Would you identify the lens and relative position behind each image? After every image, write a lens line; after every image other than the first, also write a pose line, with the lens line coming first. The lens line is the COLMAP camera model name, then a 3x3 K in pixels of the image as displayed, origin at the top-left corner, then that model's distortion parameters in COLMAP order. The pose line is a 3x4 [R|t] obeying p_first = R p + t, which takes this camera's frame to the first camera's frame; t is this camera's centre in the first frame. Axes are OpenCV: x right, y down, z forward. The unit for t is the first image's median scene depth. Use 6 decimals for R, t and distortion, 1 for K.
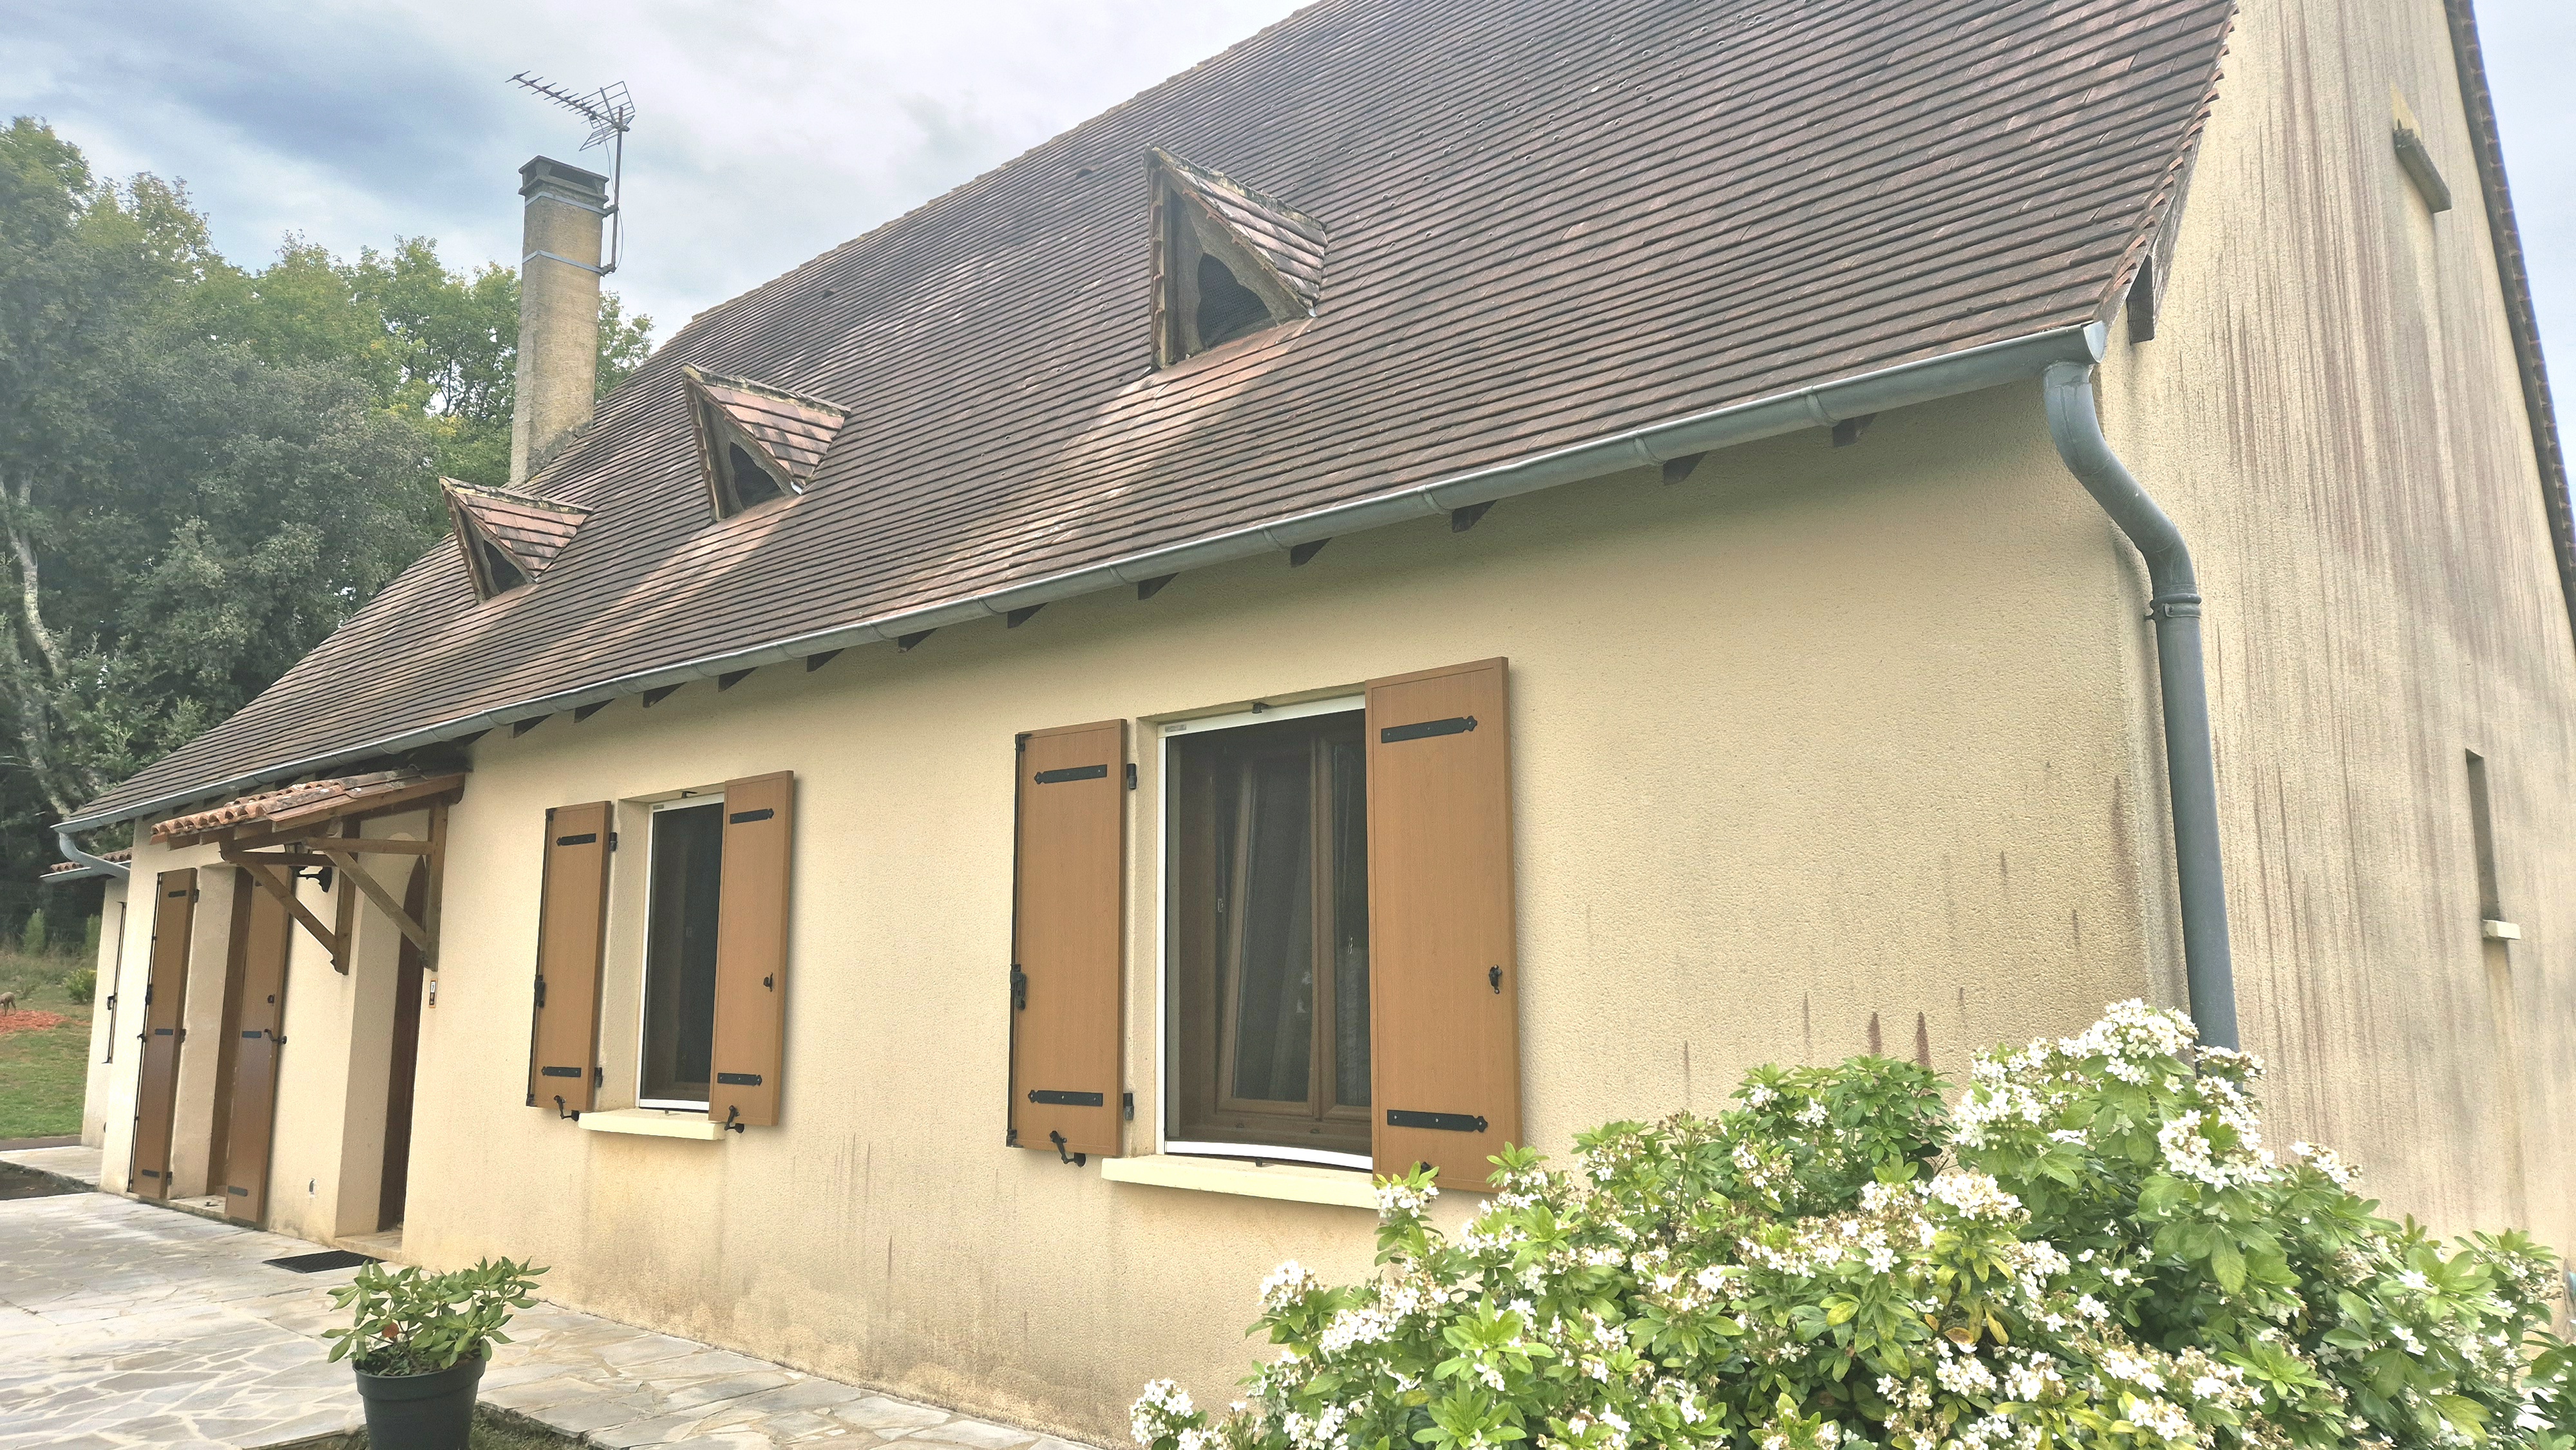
lens RADIAL K [[1719.5, 0, 1288.0], [0, 1719.5, 725.0], [0, 0, 1]] dist [0.090967, -0.048923]
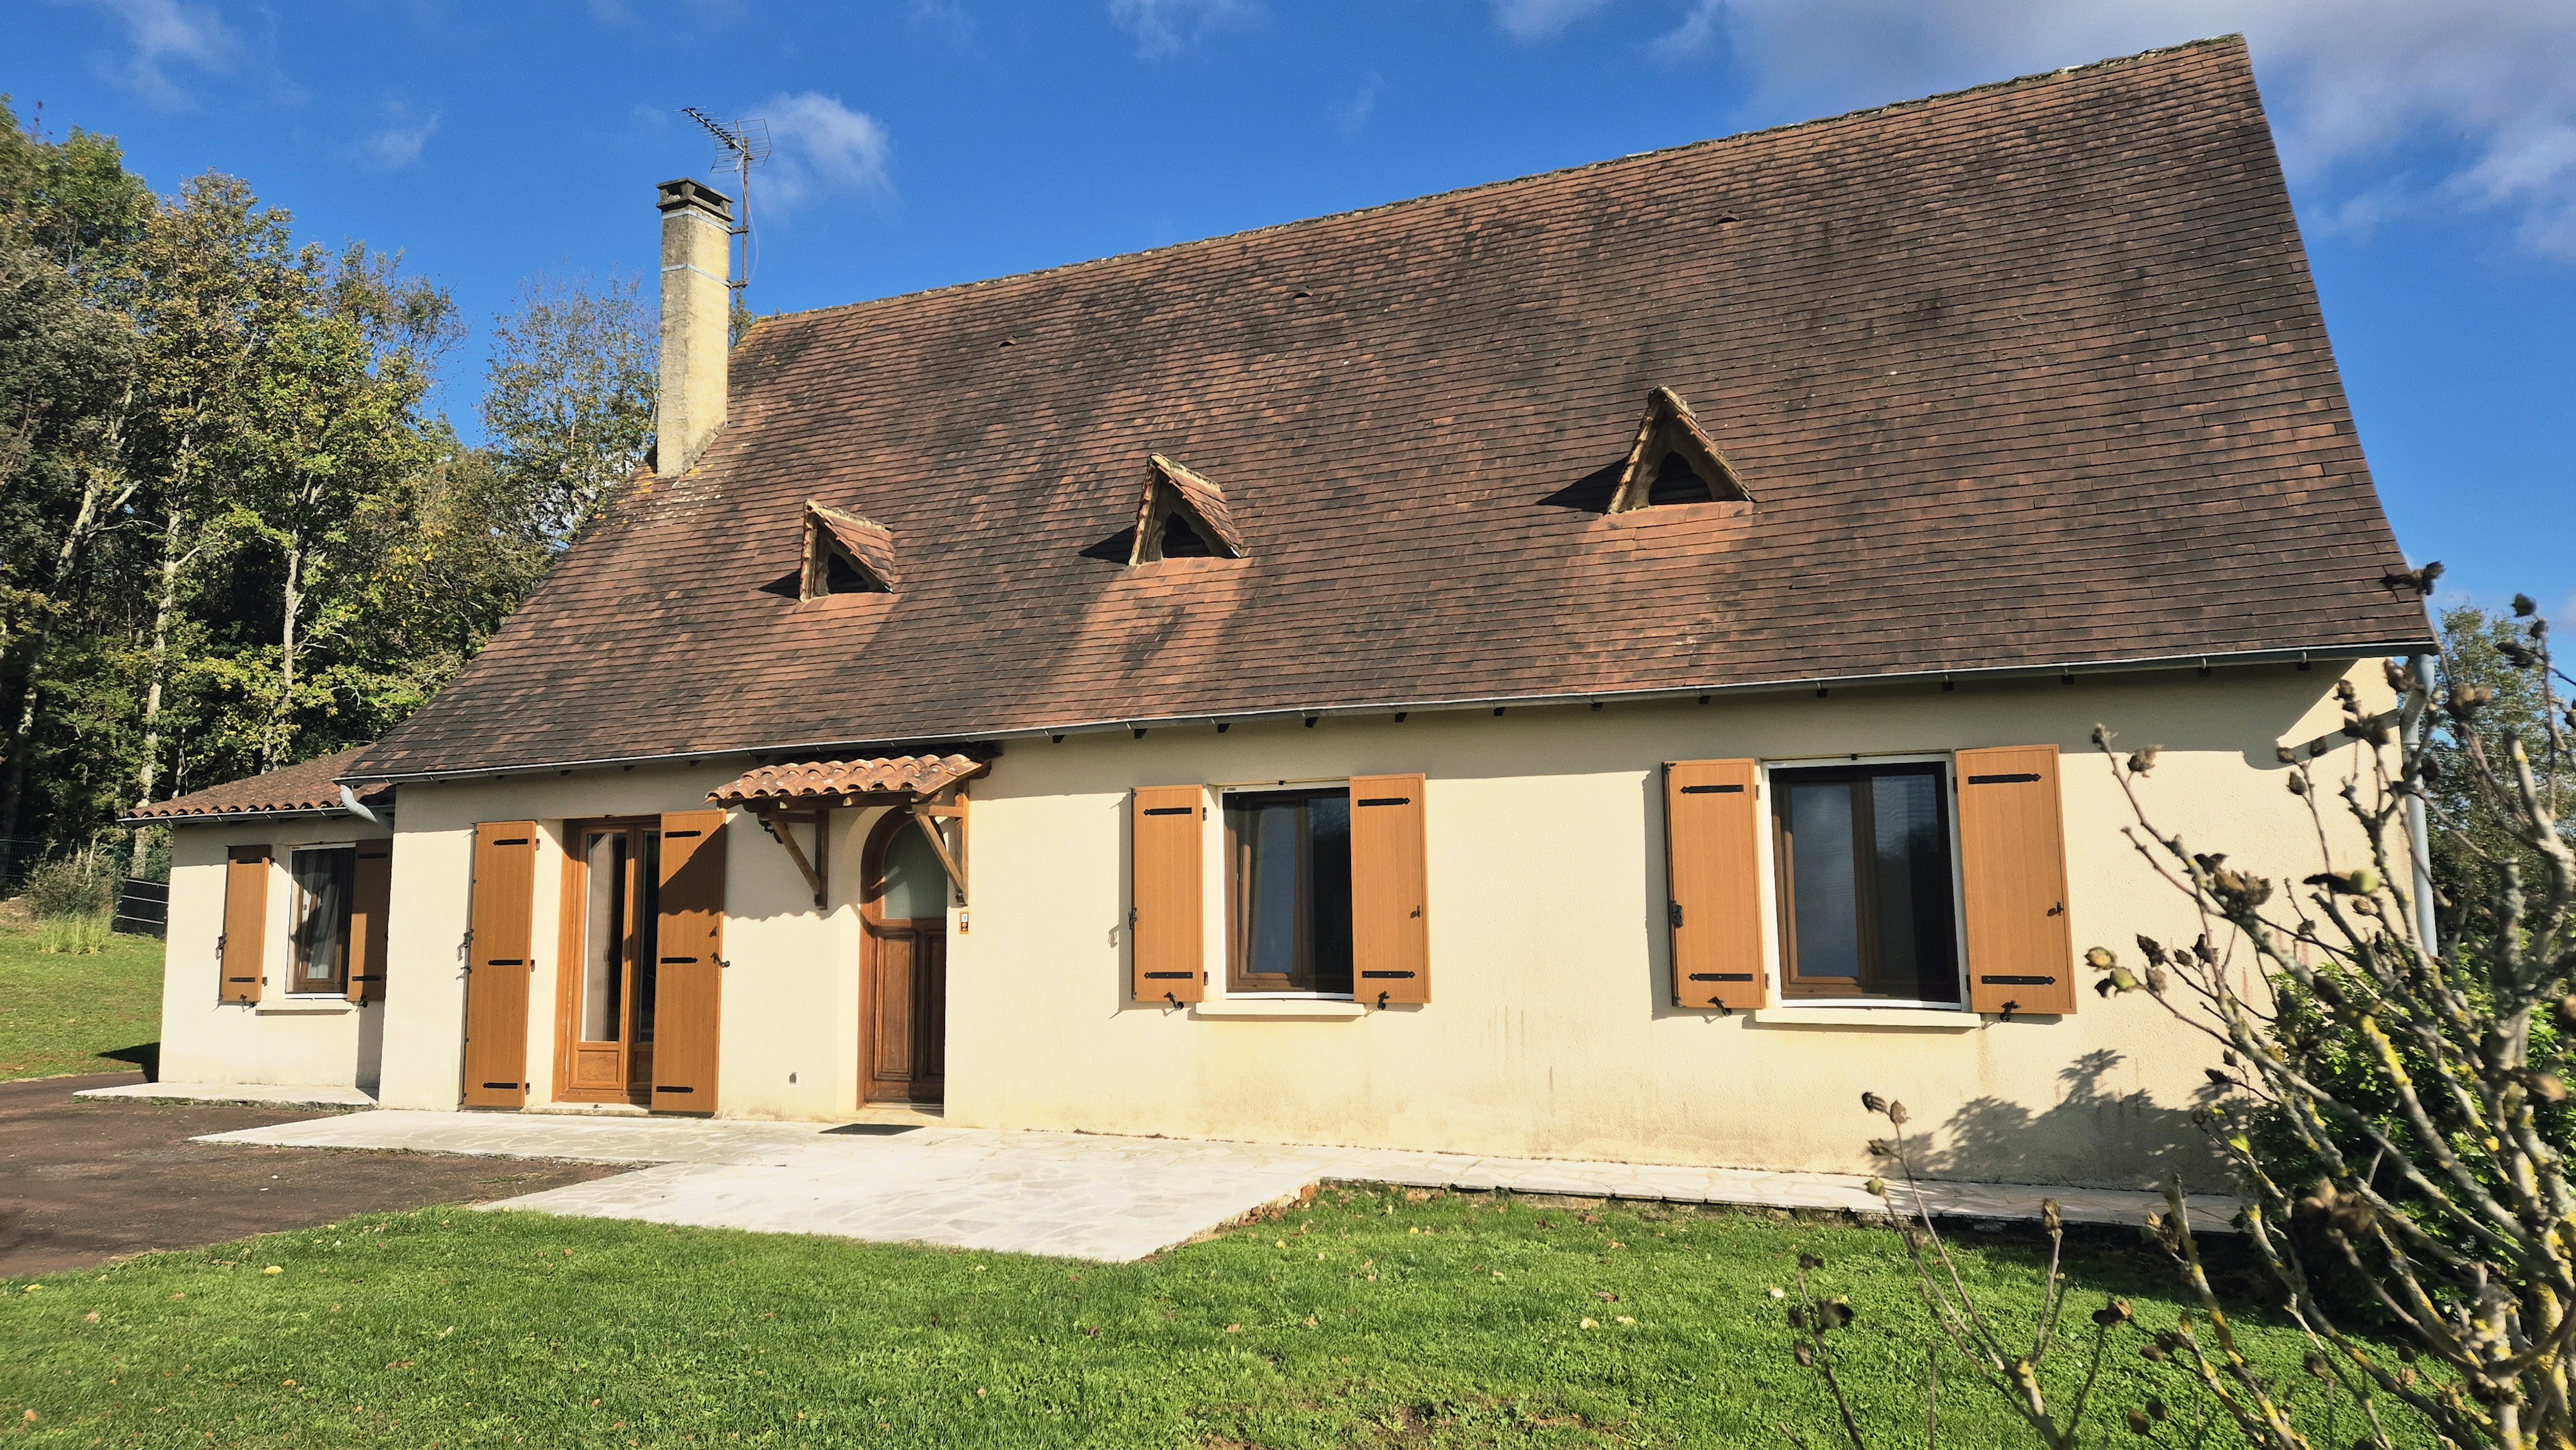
lens RADIAL K [[1719.4, 0, 1288.0], [0, 1719.4, 725.0], [0, 0, 1]] dist [0.090967, -0.048923]
pose [[0.939856, 0.032964, 0.339977, -1.007964], [-0.044109, 0.998711, 0.025103, -0.053804], [-0.338711, -0.038589, 0.940099, -0.419130]]
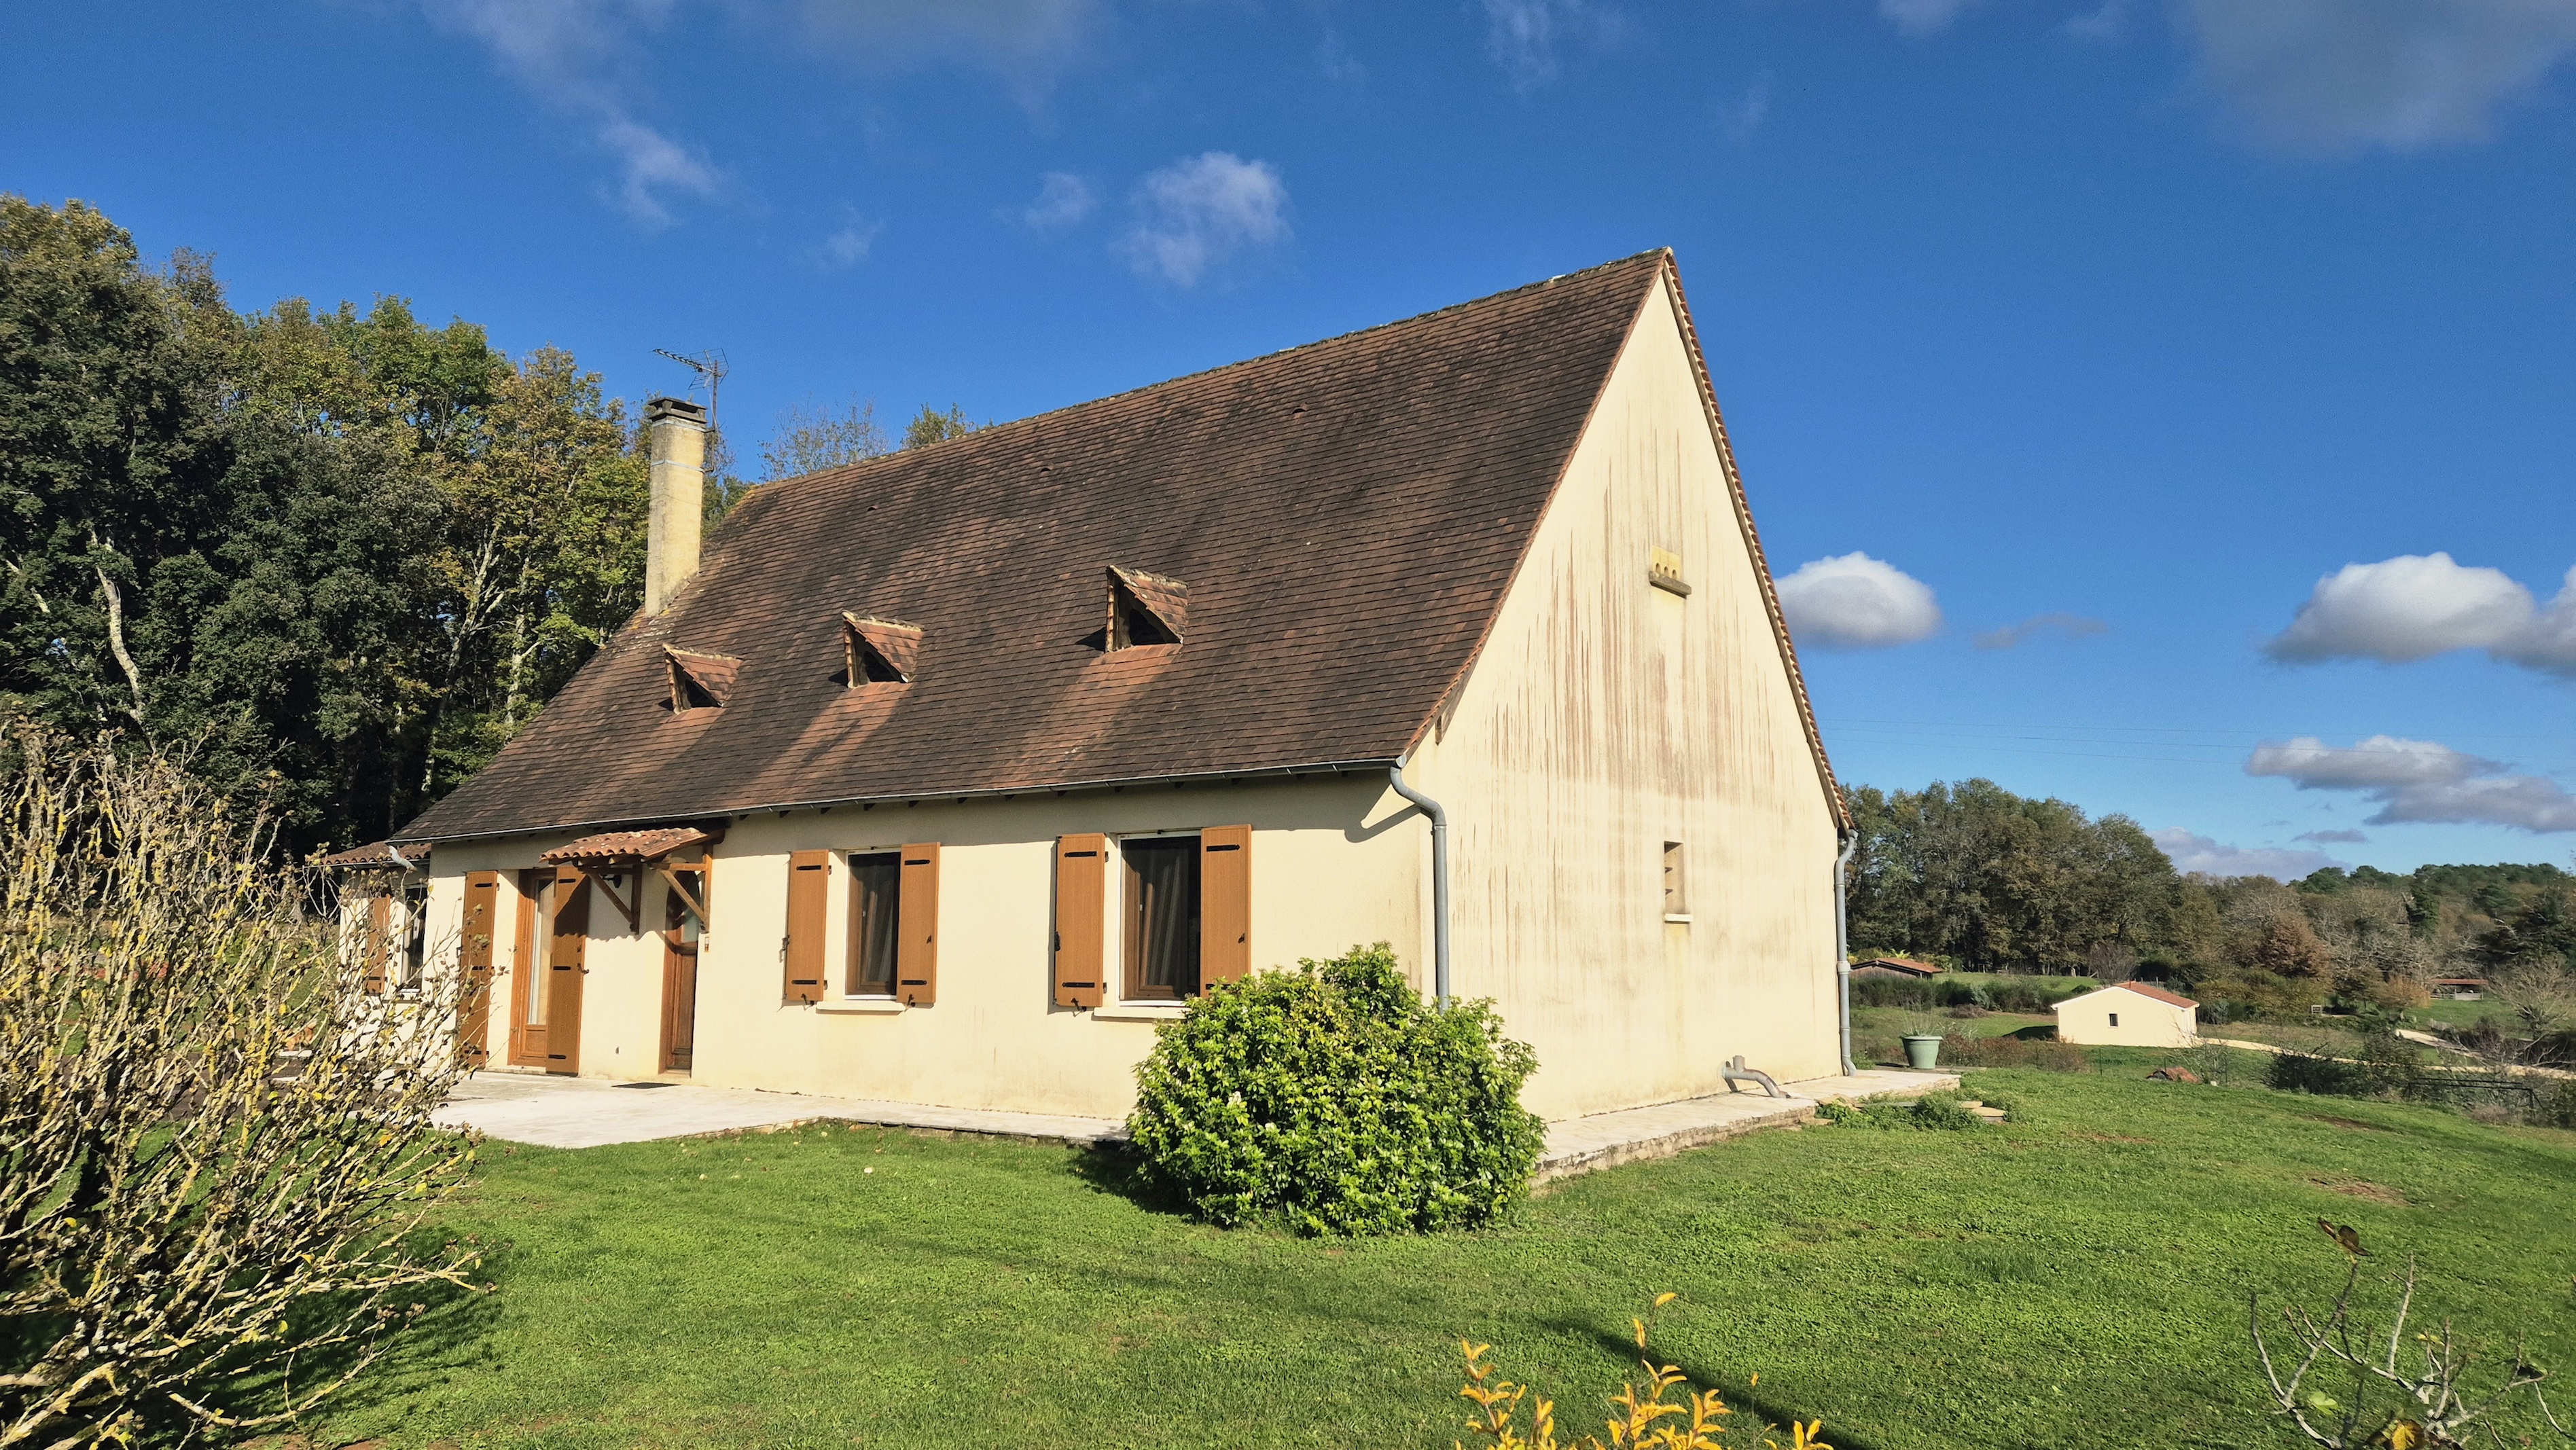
lens RADIAL K [[1724.0, 0, 1338.2], [0, 1724.0, 745.4], [0, 0, 1]] dist [0.092198, 0.000088]
pose [[0.993164, 0.016990, 0.115485, -0.044713], [-0.020956, 0.999229, 0.033212, -0.197558], [-0.114832, -0.035405, 0.992754, -1.351637]]
